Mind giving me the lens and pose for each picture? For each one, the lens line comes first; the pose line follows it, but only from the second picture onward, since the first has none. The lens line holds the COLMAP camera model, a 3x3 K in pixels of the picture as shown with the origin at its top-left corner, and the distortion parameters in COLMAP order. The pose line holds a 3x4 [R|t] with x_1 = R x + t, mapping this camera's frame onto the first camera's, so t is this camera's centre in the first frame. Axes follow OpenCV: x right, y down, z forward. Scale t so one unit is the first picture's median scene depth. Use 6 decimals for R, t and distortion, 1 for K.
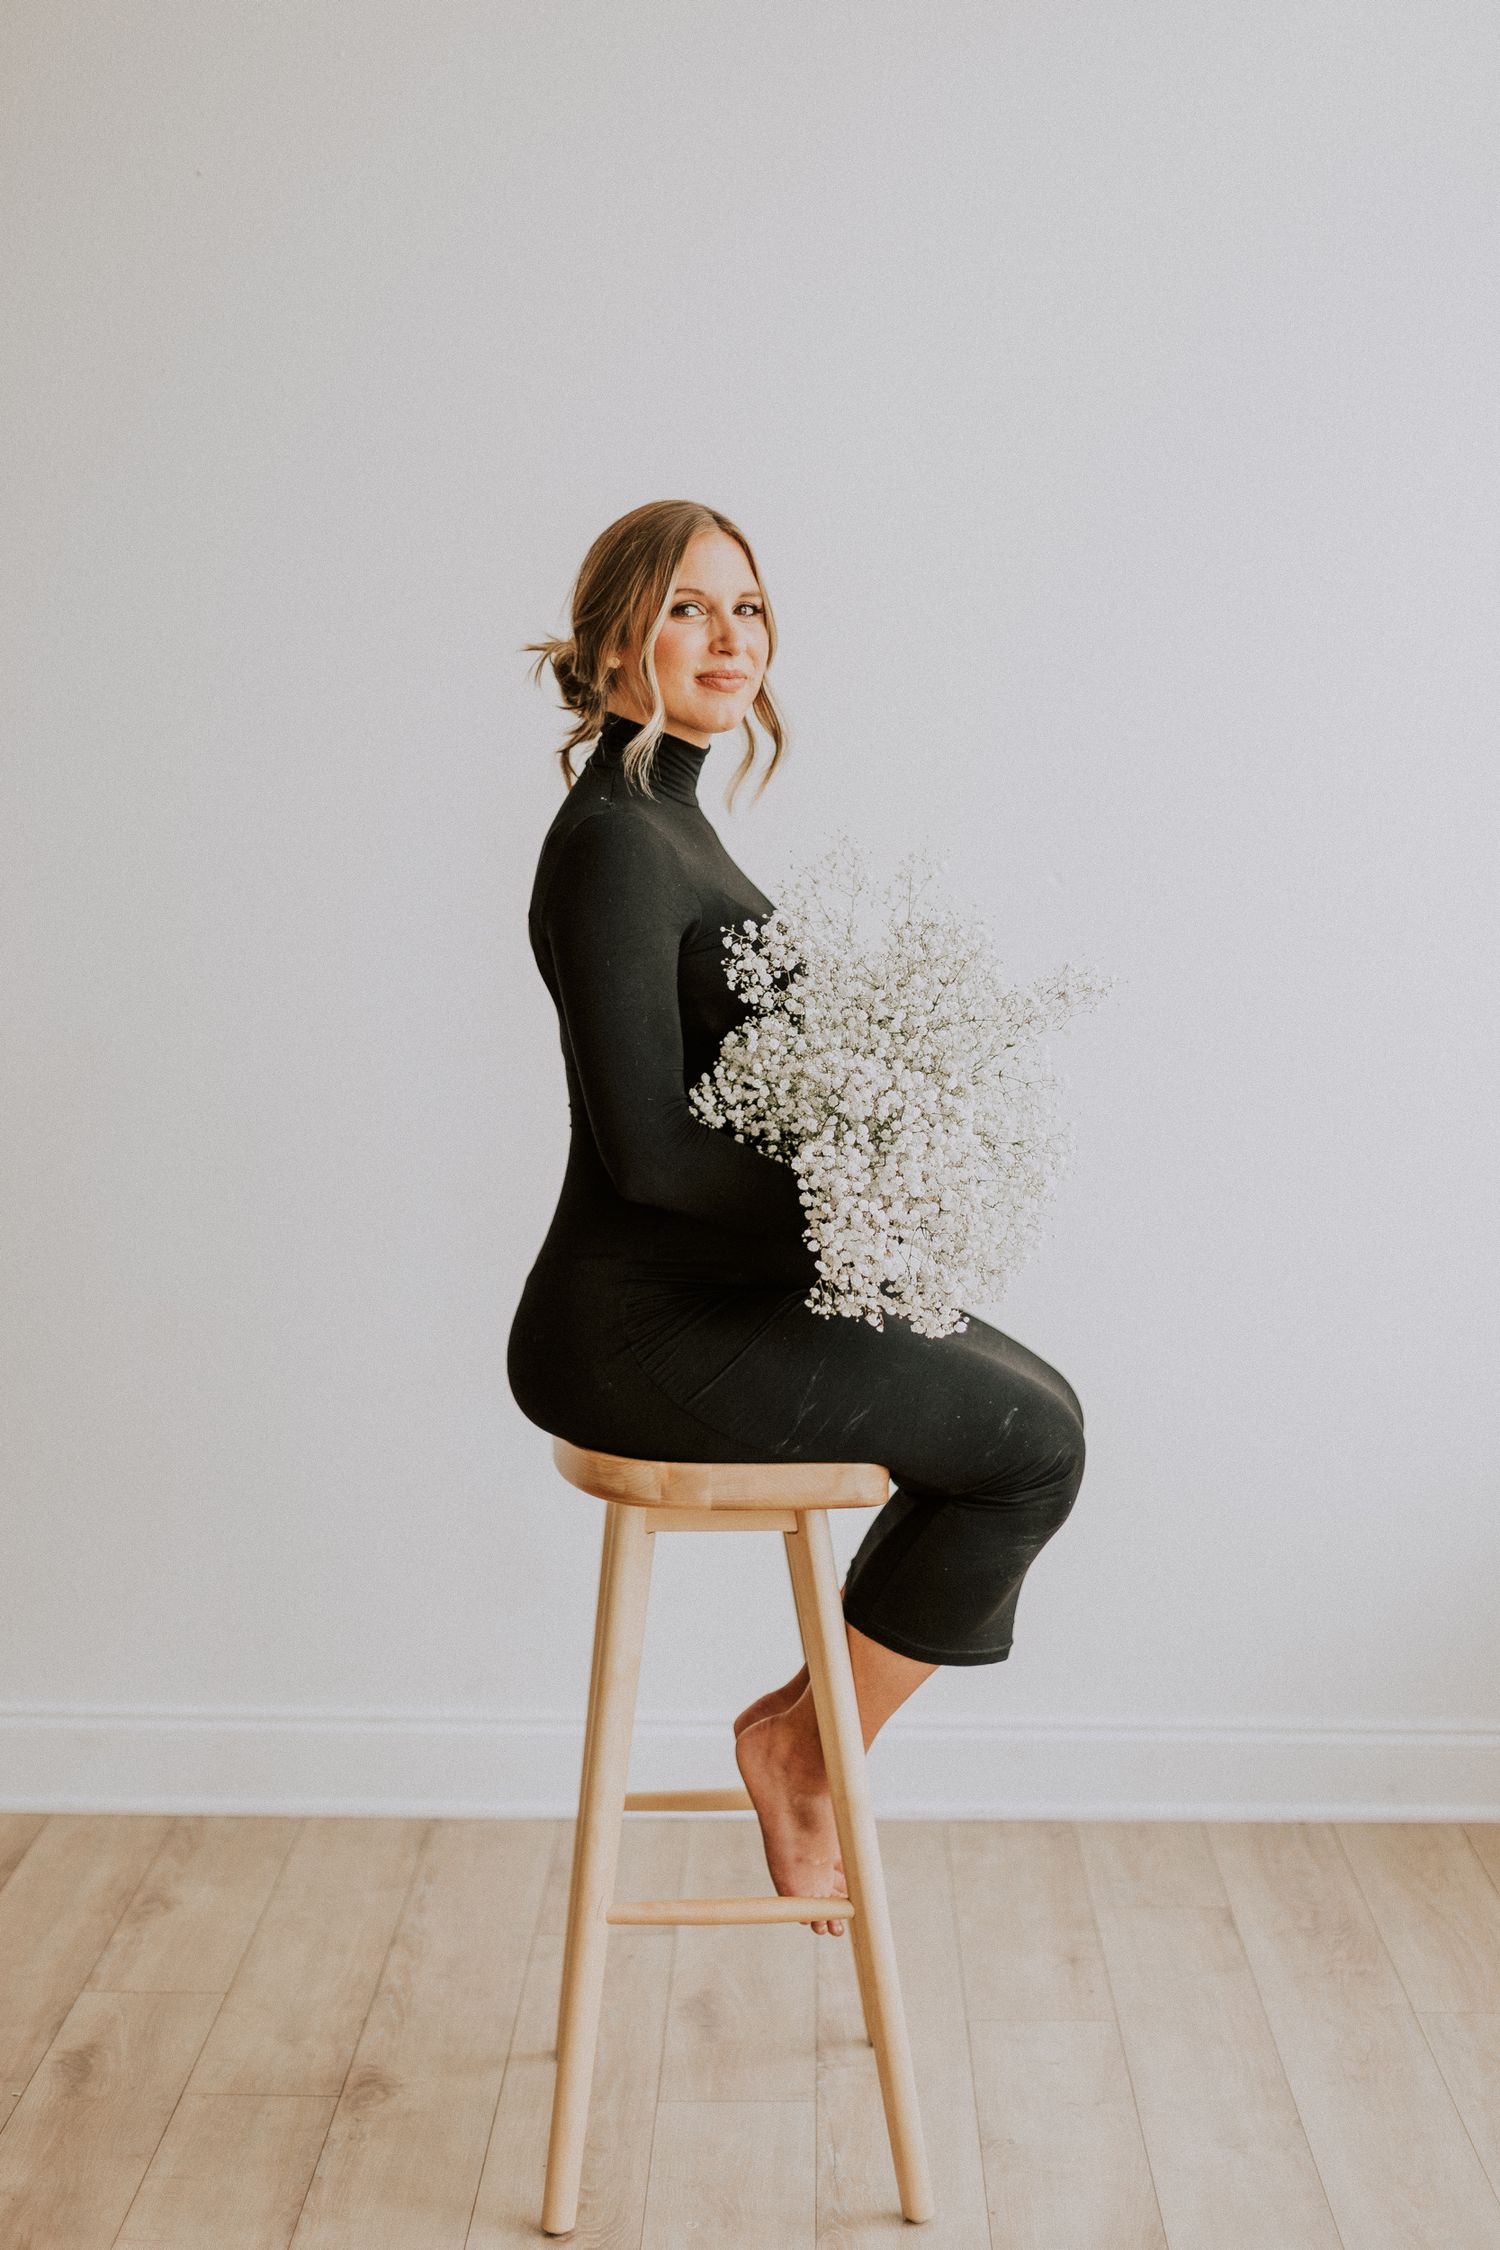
lens RADIAL K [[3149.9, 0, 738.0], [0, 3149.9, 1127.7], [0, 0, 1]] dist [-0.027669, 0.000000]
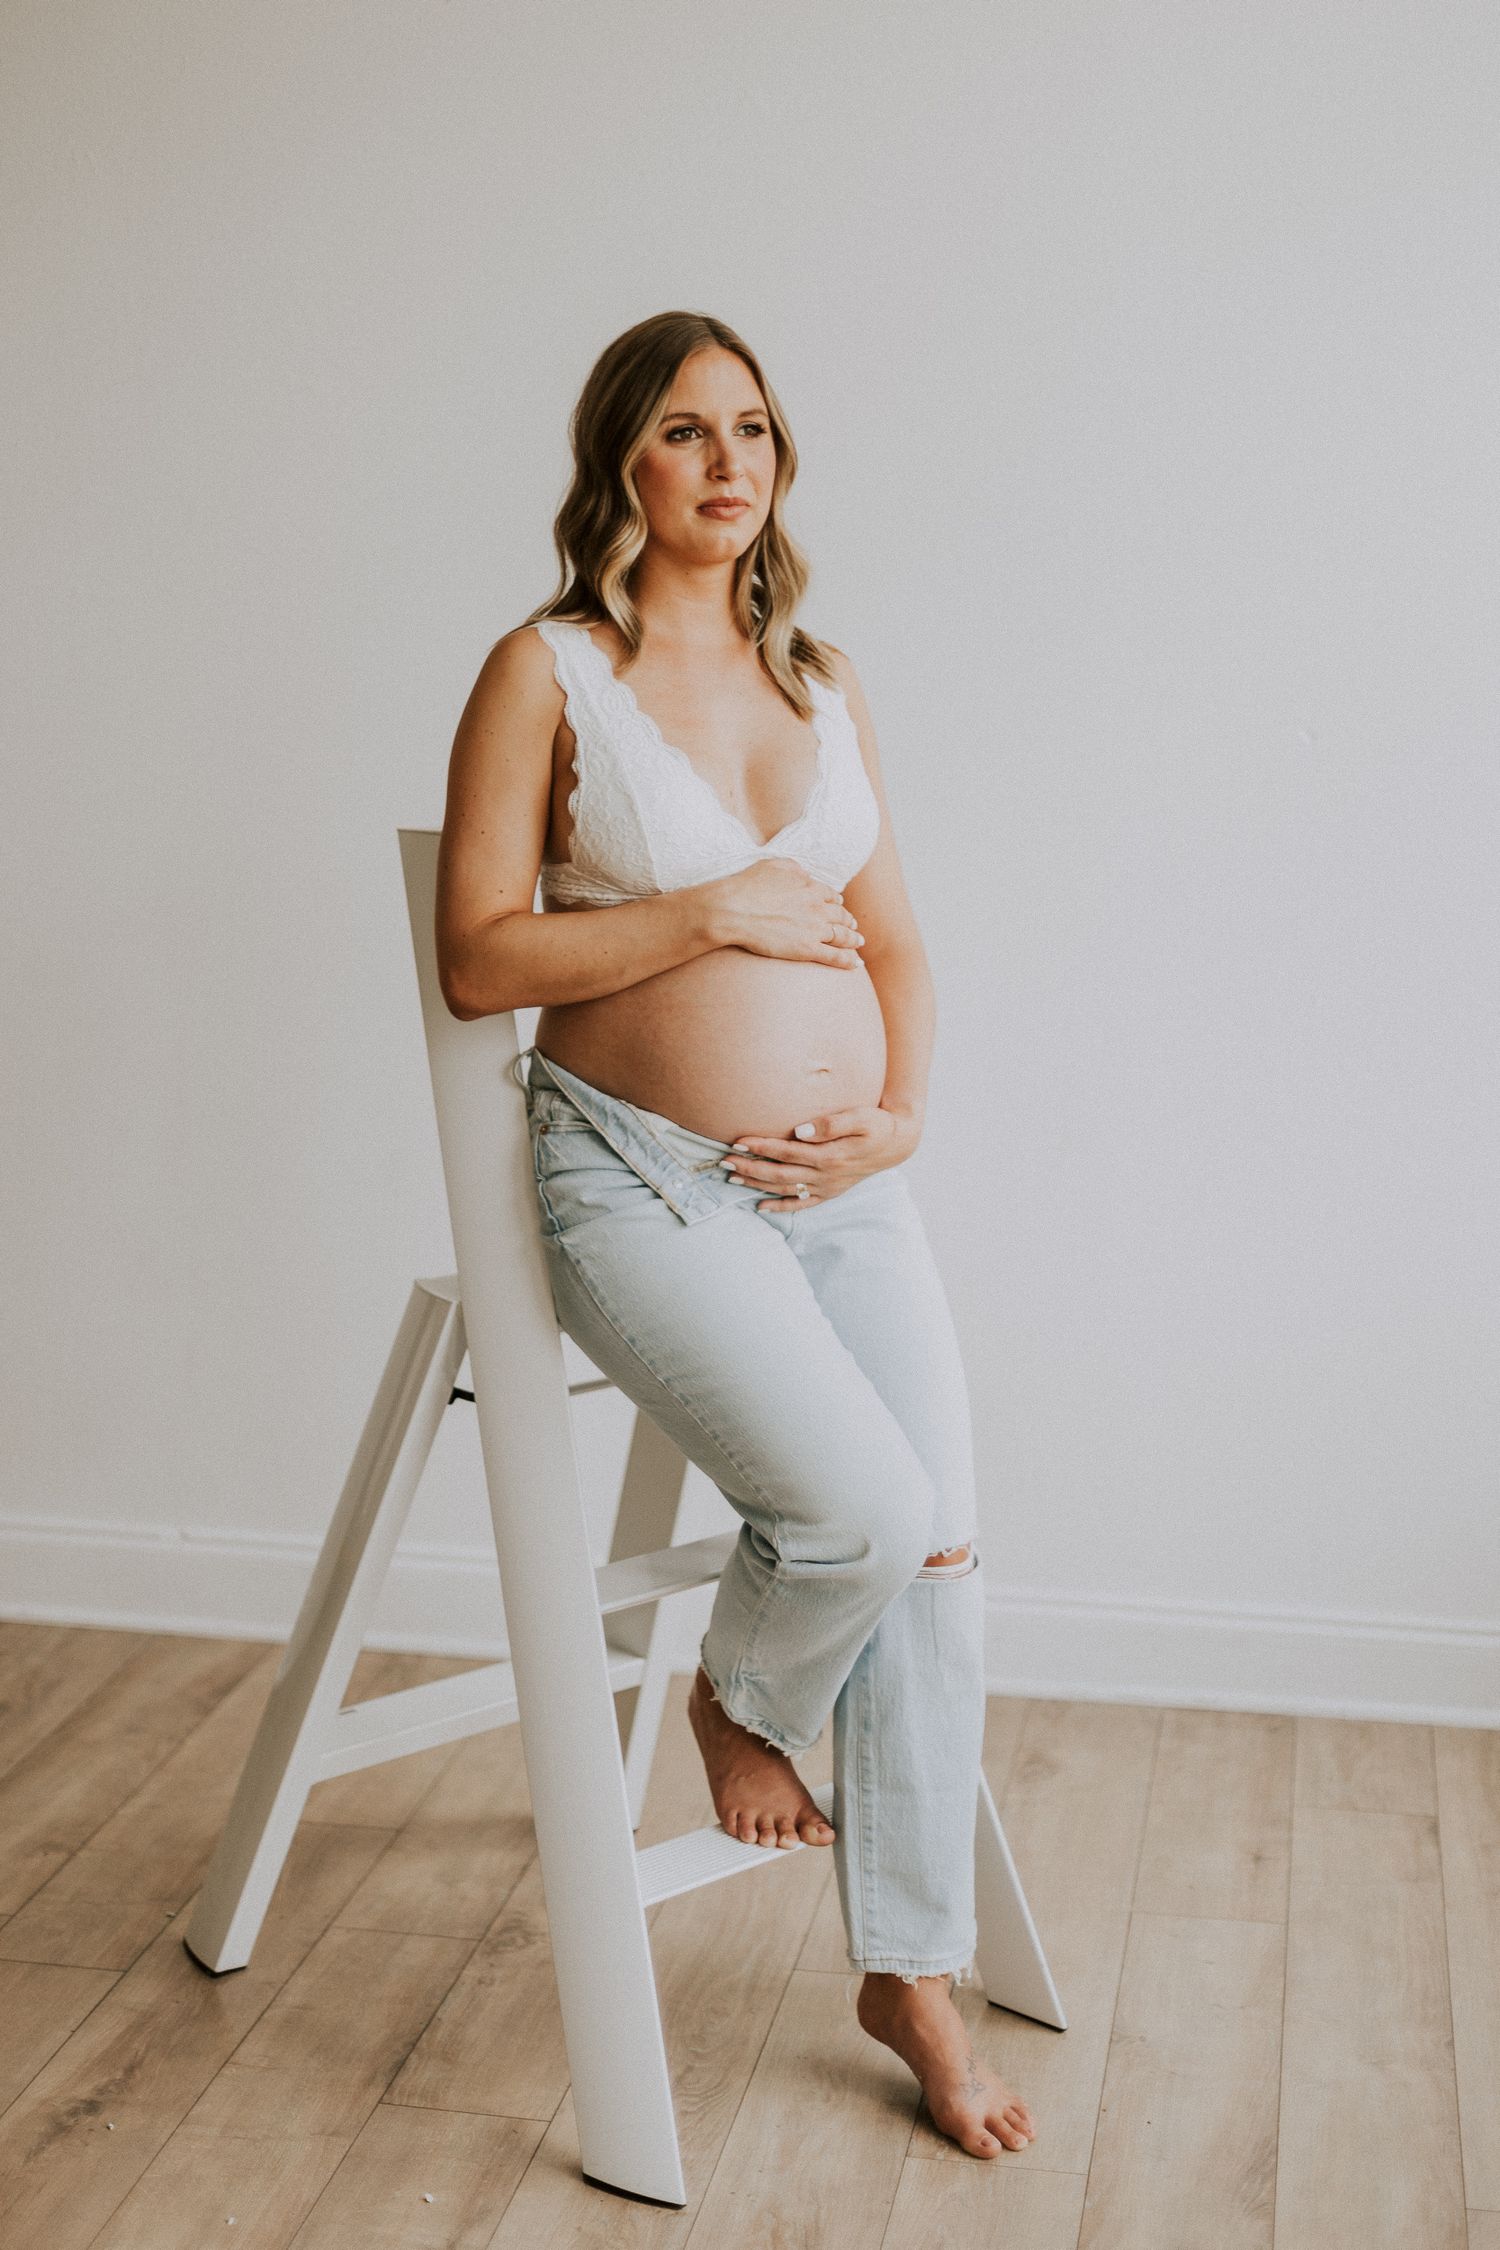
lens RADIAL K [[3149.9, 0, 763.6], [0, 3149.9, 1122.1], [0, 0, 1]] dist [-0.027669, 0.000000]
pose [[0.987570, 0.036754, -0.152821, 0.149181], [-0.030384, 0.998578, 0.043807, 0.001687], [0.154214, -0.038619, 0.987282, 0.048467]]
